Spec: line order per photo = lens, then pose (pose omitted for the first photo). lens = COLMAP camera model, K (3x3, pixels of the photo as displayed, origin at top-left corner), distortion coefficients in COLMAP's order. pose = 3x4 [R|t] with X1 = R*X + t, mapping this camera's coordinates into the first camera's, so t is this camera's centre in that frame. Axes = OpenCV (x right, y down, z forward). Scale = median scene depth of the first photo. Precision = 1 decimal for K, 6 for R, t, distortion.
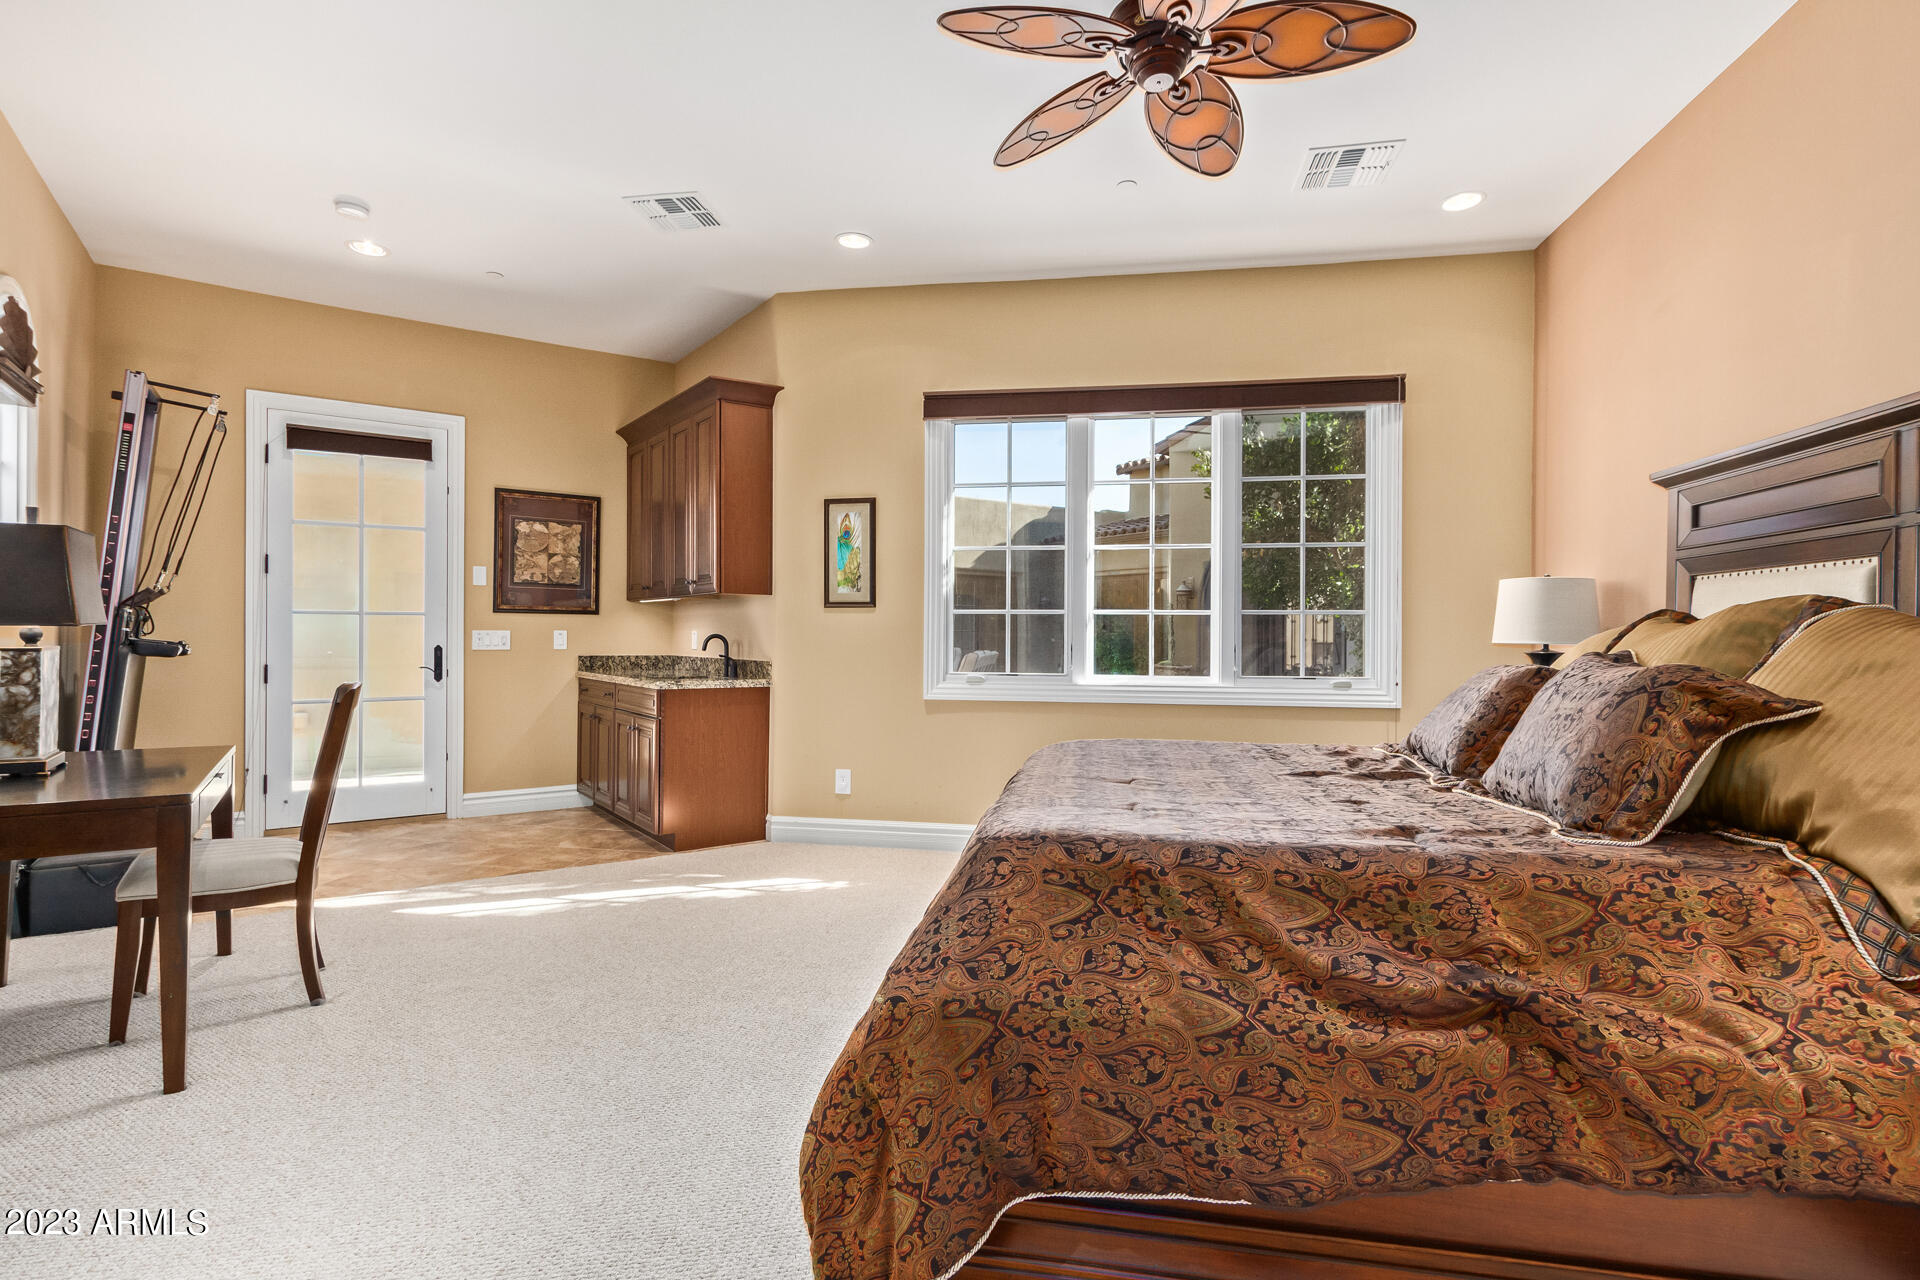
lens RADIAL K [[907.0, 0, 954.0], [0, 907.0, 621.5], [0, 0, 1]] dist [0.009979, -0.000544]
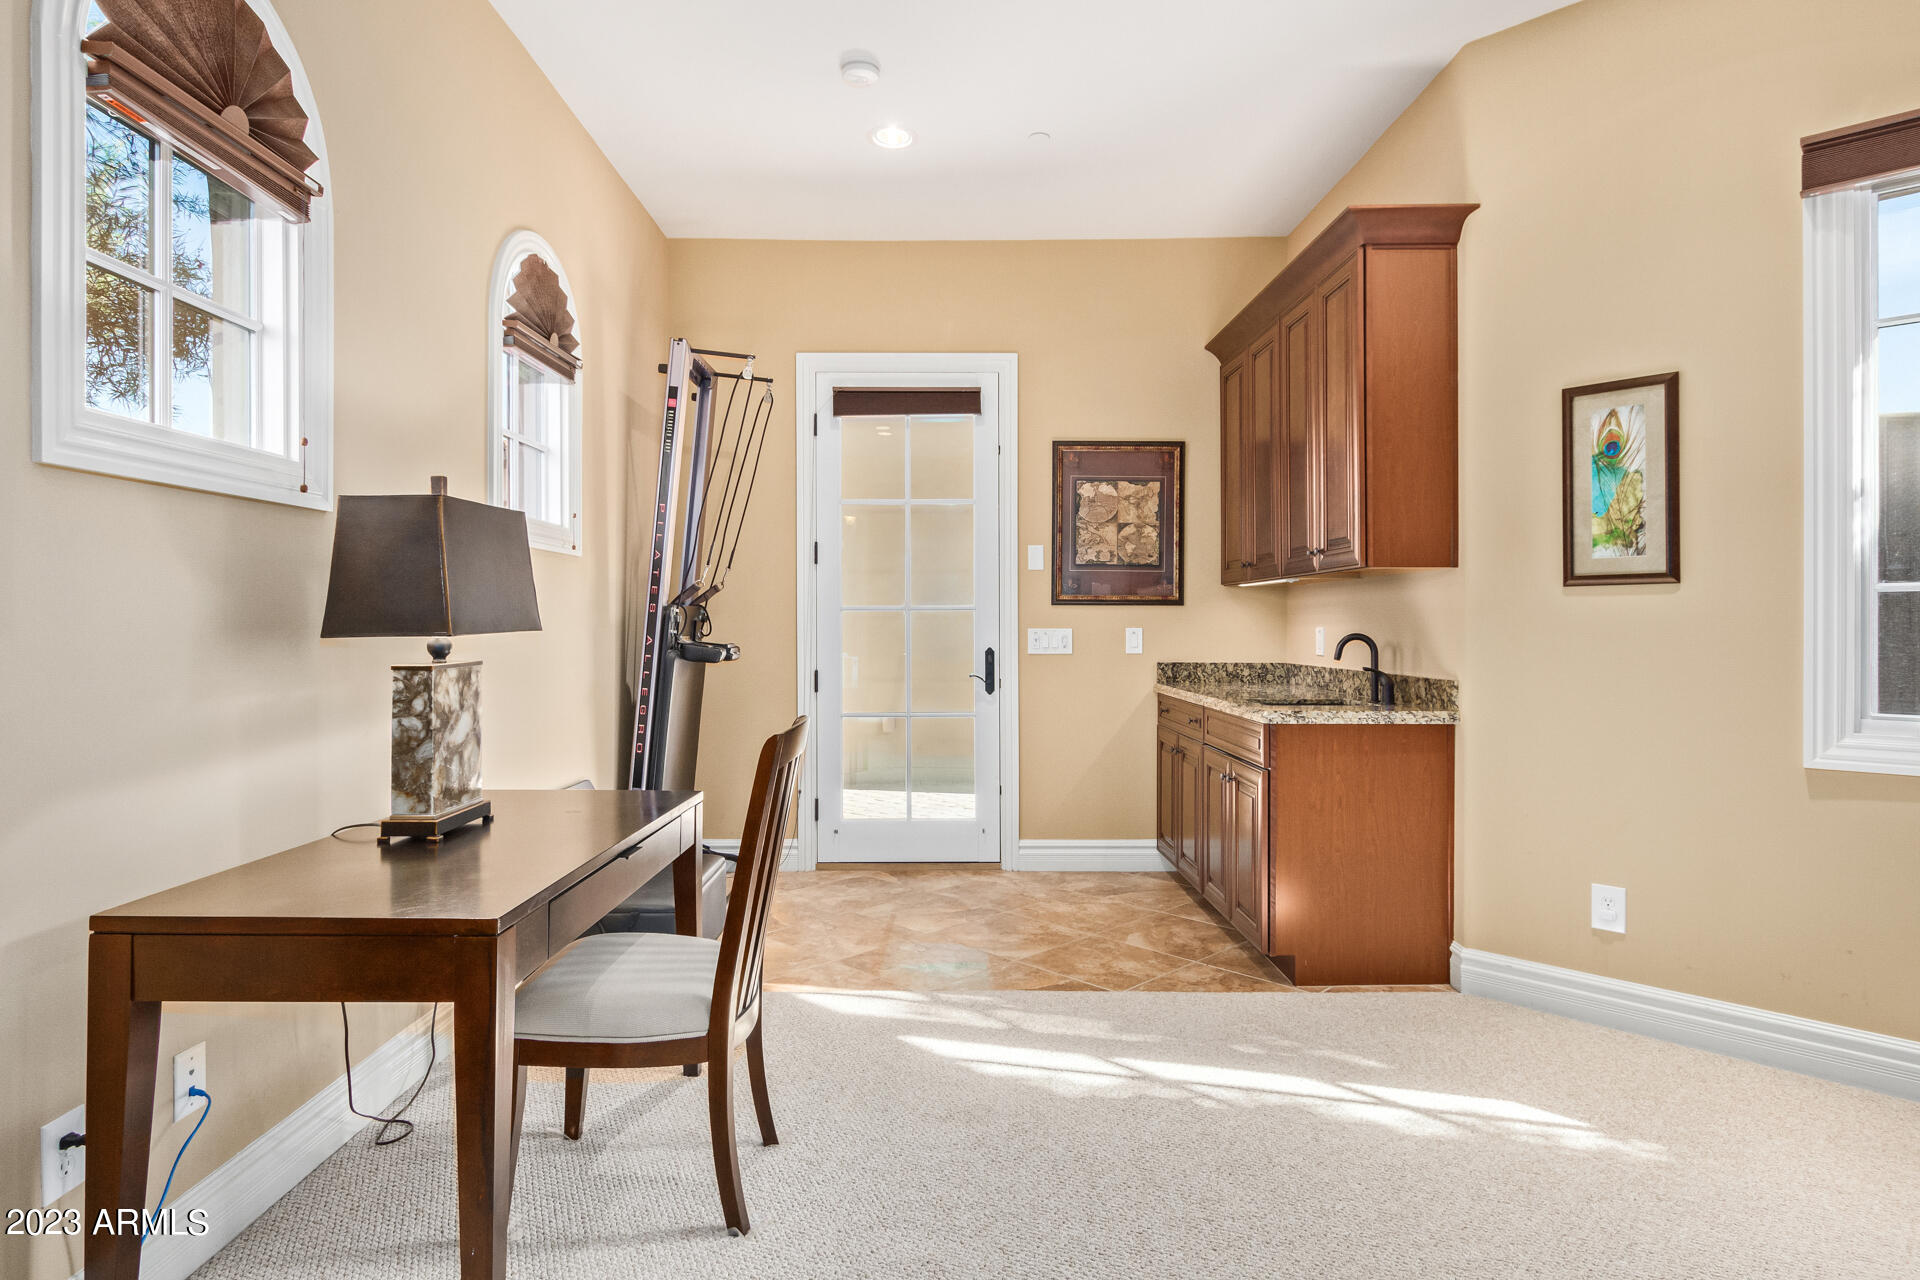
lens RADIAL K [[1047.1, 0, 962.6], [0, 1047.1, 639.1], [0, 0, 1]] dist [0.019872, -0.012717]
pose [[0.826592, 0.001321, -0.562799, -0.080499], [0.013935, 0.999643, 0.022812, -0.002694], [0.562628, -0.026699, 0.826279, 0.251738]]
